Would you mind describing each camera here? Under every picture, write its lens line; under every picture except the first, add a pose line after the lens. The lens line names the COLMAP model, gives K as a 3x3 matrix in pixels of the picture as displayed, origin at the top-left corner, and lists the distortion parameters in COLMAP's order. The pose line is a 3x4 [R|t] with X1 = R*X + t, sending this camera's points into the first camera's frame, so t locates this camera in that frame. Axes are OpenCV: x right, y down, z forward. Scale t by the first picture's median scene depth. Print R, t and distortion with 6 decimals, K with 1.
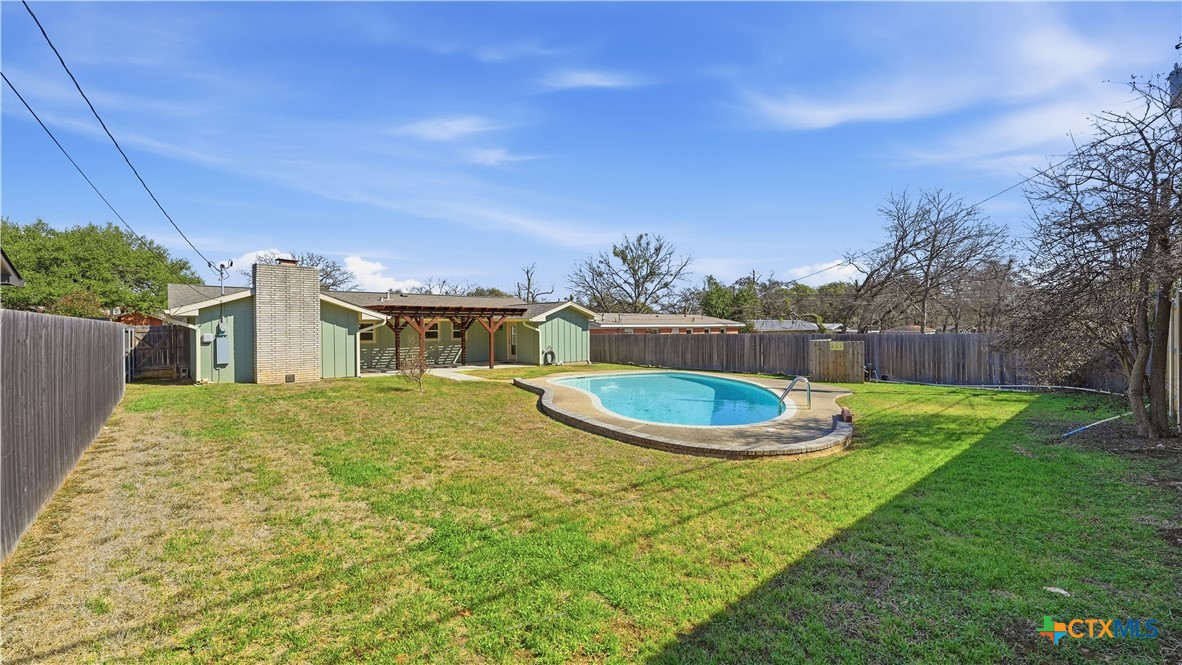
lens RADIAL K [[476.3, 0, 590.1], [0, 476.3, 331.5], [0, 0, 1]] dist [-0.000657, 0.000372]
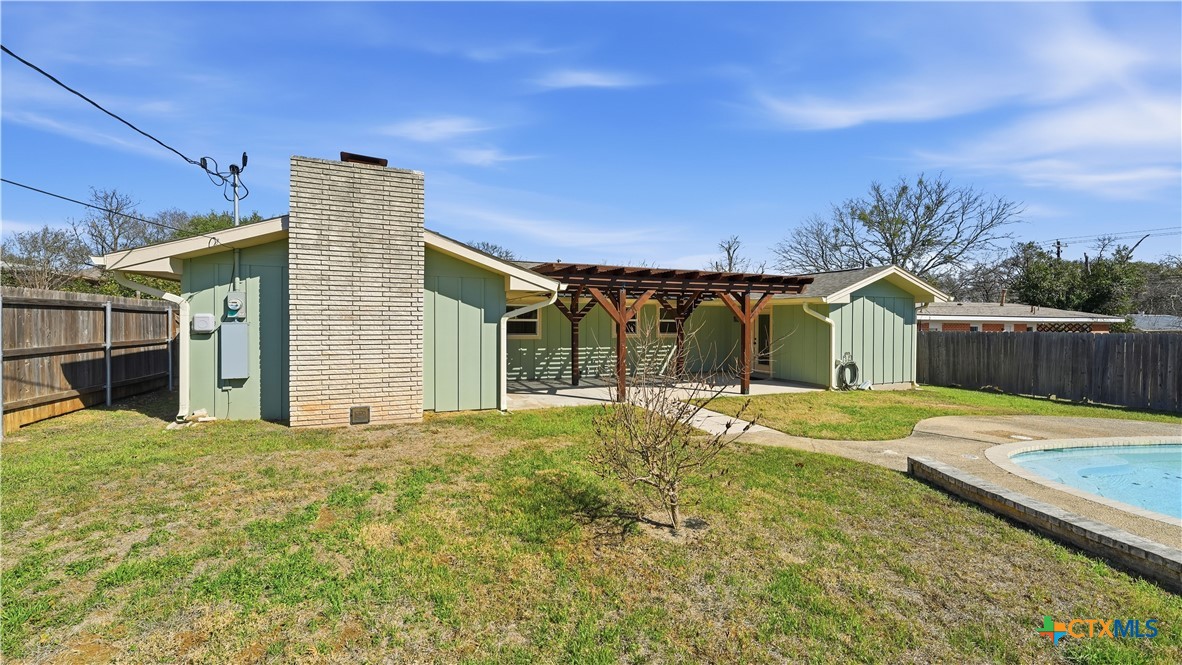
lens RADIAL K [[476.3, 0, 590.1], [0, 476.3, 331.5], [0, 0, 1]] dist [-0.000657, 0.000372]
pose [[0.944120, 0.018861, -0.329063, -0.195175], [-0.015735, 0.999802, 0.012161, 0.006803], [0.329227, -0.006303, 0.944230, 0.456089]]
